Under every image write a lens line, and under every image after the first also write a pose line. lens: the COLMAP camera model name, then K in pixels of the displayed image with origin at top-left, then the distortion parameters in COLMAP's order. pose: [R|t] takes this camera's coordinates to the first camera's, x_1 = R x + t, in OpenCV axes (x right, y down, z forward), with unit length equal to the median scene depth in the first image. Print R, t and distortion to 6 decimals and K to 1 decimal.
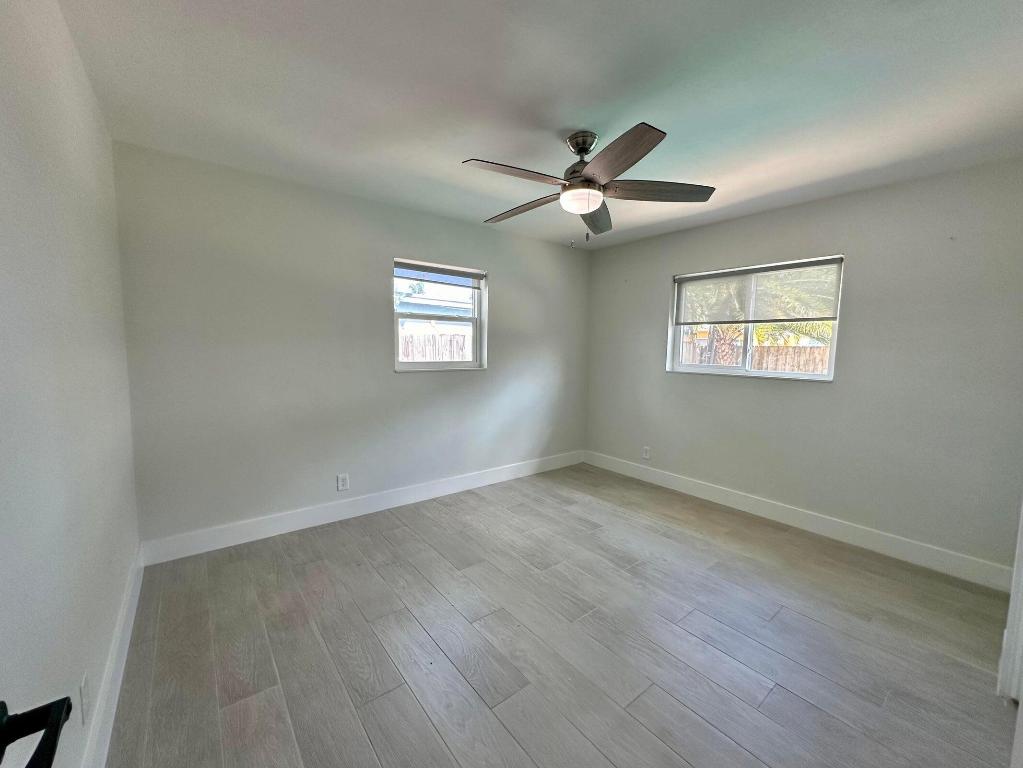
lens RADIAL K [[434.8, 0, 511.5], [0, 434.8, 384.0], [0, 0, 1]] dist [-0.003852, -0.000039]
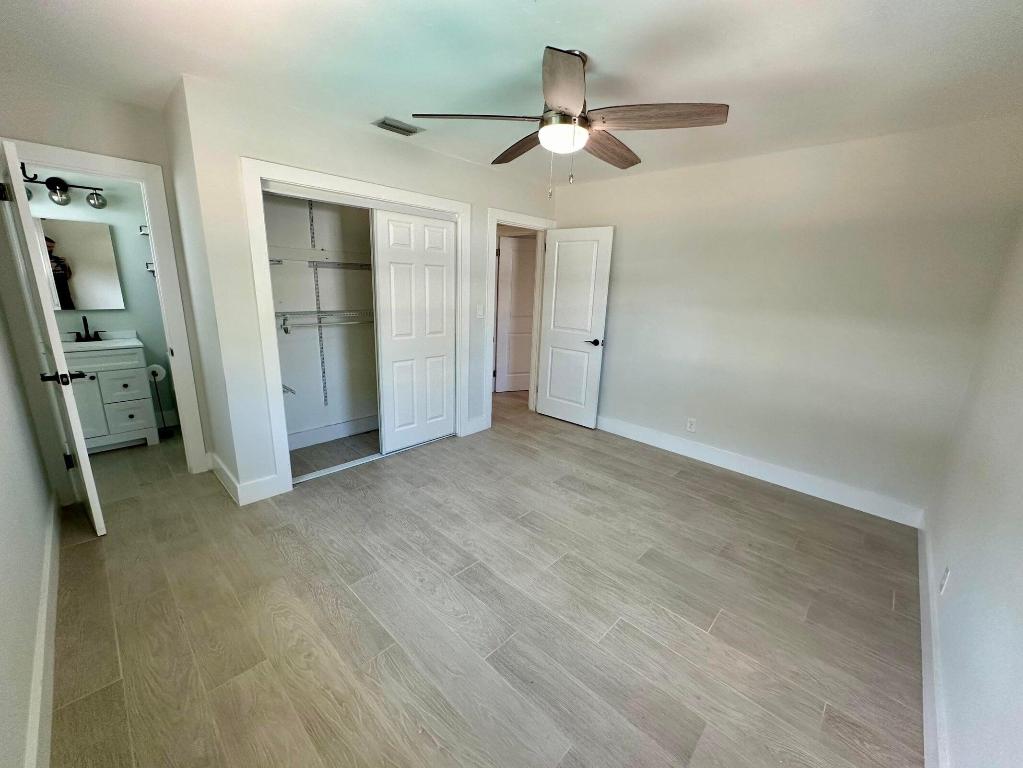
lens RADIAL K [[409.8, 0, 511.5], [0, 409.8, 384.0], [0, 0, 1]] dist [-0.002688, 0.000411]
pose [[-0.990111, -0.022249, -0.138514, 0.311036], [-0.066221, 0.944544, 0.321639, -0.182886], [0.123677, 0.327631, -0.936676, 1.637576]]
